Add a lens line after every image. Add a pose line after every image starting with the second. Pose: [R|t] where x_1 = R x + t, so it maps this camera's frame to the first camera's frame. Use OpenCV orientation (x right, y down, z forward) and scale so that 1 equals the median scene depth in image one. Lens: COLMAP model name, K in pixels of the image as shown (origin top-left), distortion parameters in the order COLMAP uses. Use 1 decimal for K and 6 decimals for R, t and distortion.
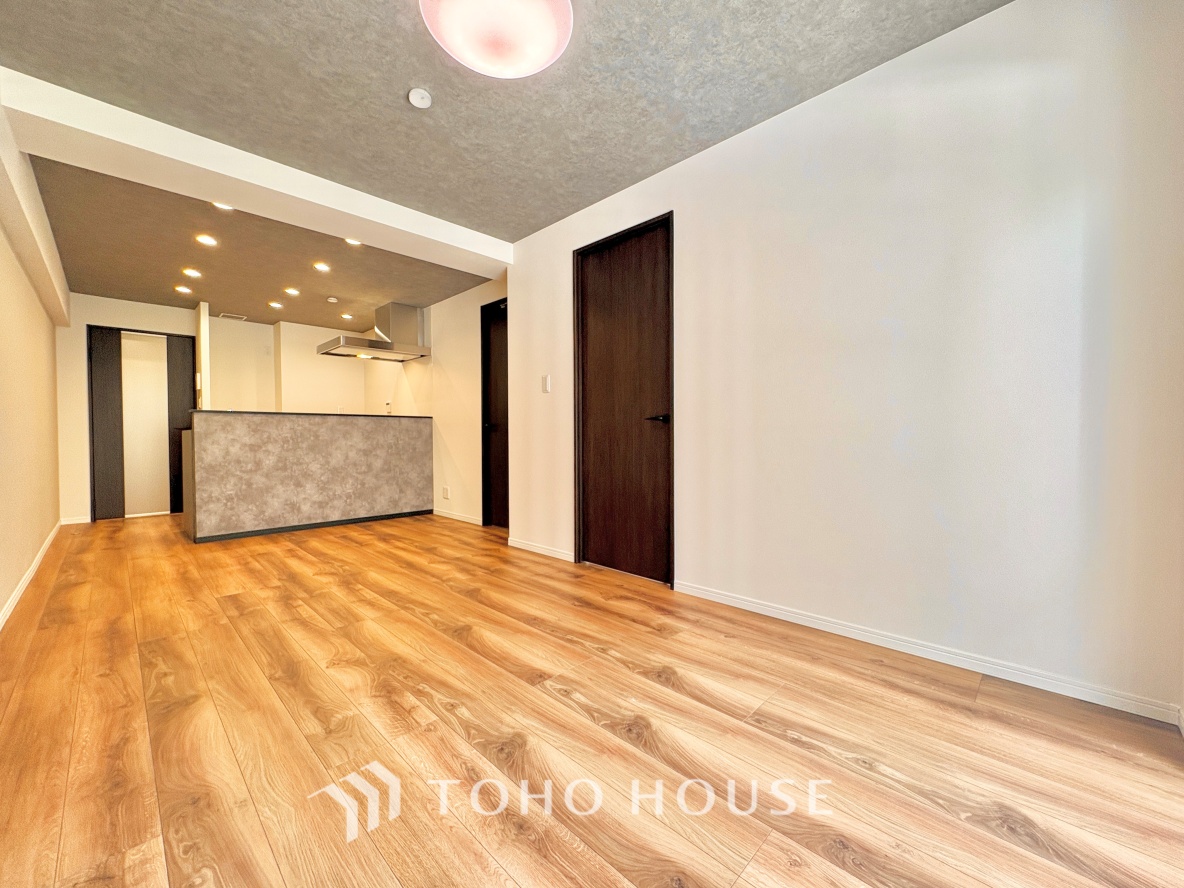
lens RADIAL K [[472.4, 0, 592.6], [0, 472.4, 445.2], [0, 0, 1]] dist [-0.000516, 0.000364]
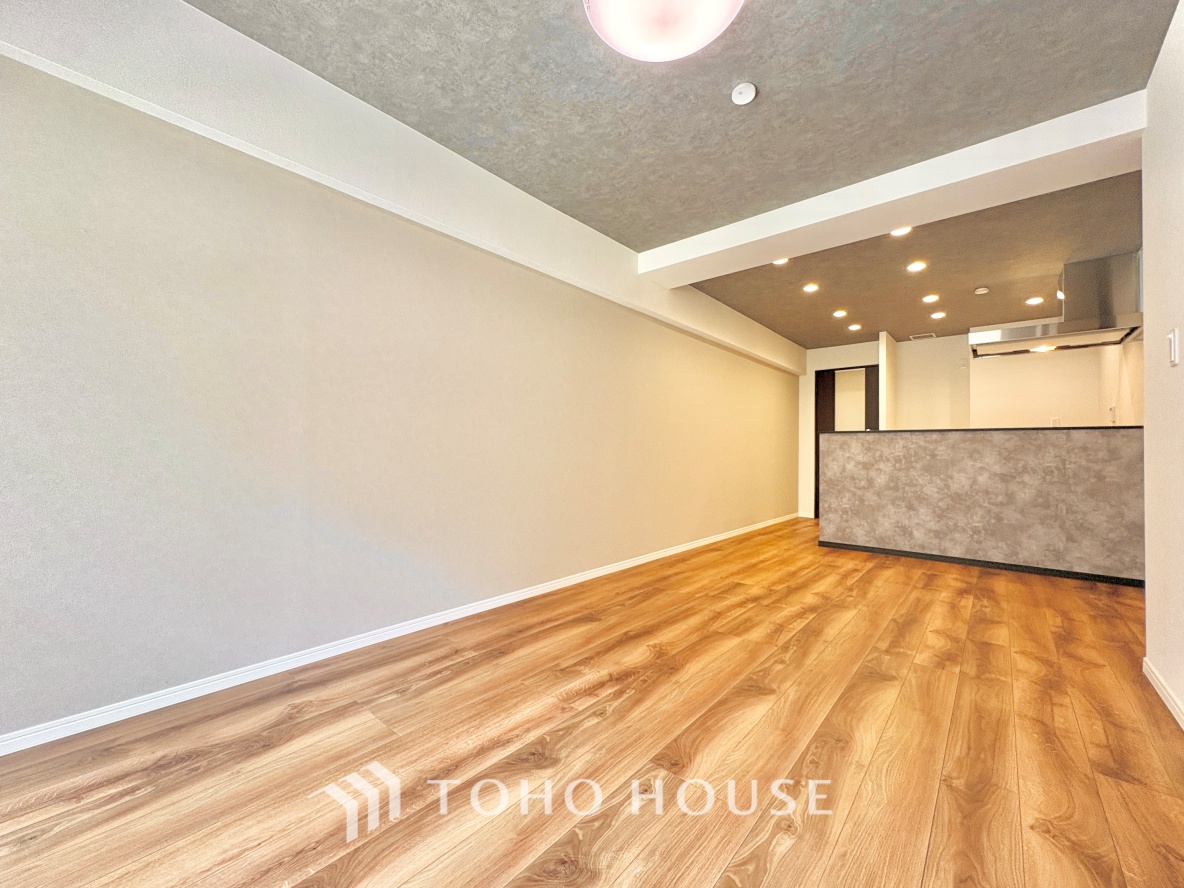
lens RADIAL K [[472.4, 0, 591.5], [0, 472.4, 445.1], [0, 0, 1]] dist [-0.000516, 0.000364]
pose [[0.063863, -0.010216, -0.997906, 0.388250], [-0.032024, 0.999412, -0.012281, -0.010913], [0.997445, 0.032741, 0.063499, 0.471168]]
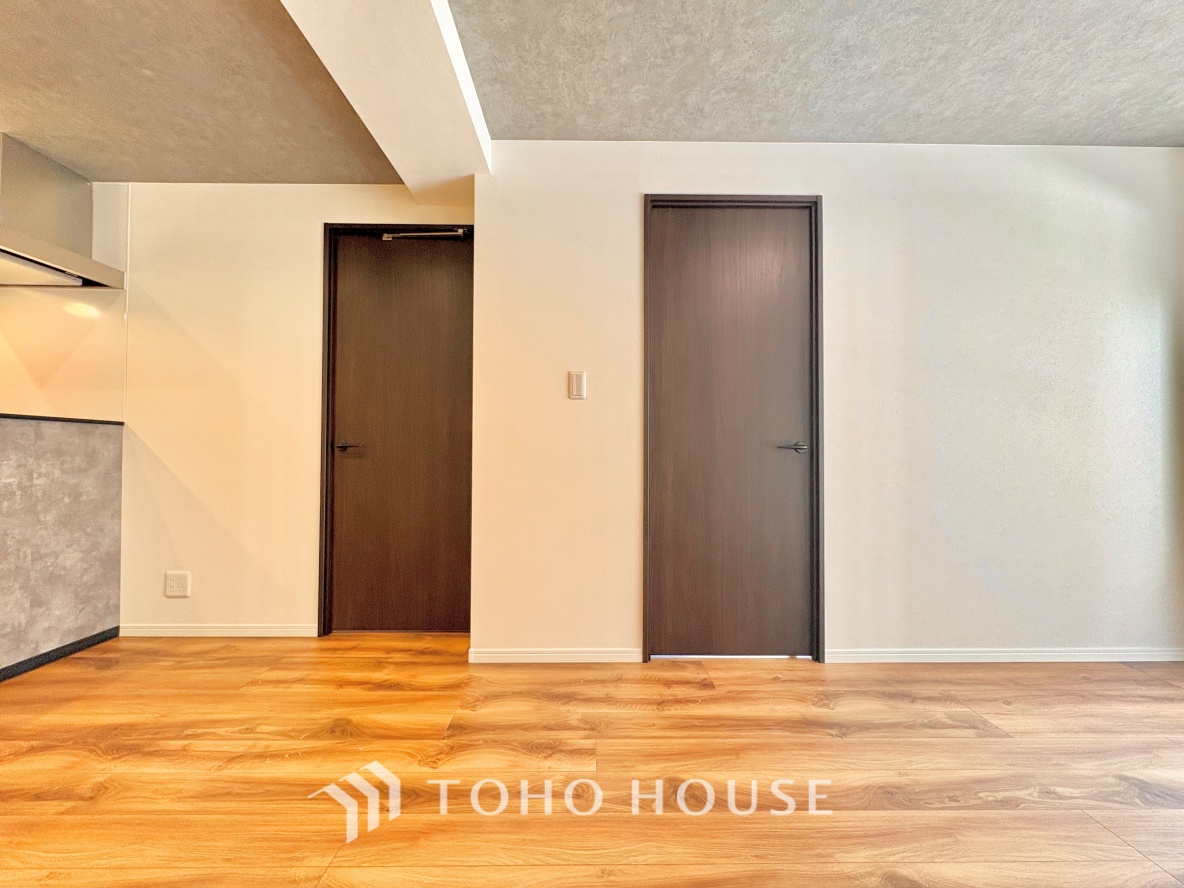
lens RADIAL K [[472.4, 0, 592.7], [0, 472.4, 445.2], [0, 0, 1]] dist [-0.000516, 0.000364]
pose [[0.704791, 0.017278, 0.709204, -0.620938], [0.008131, 0.999441, -0.032429, -0.035192], [-0.709368, 0.028622, 0.704257, 0.645791]]
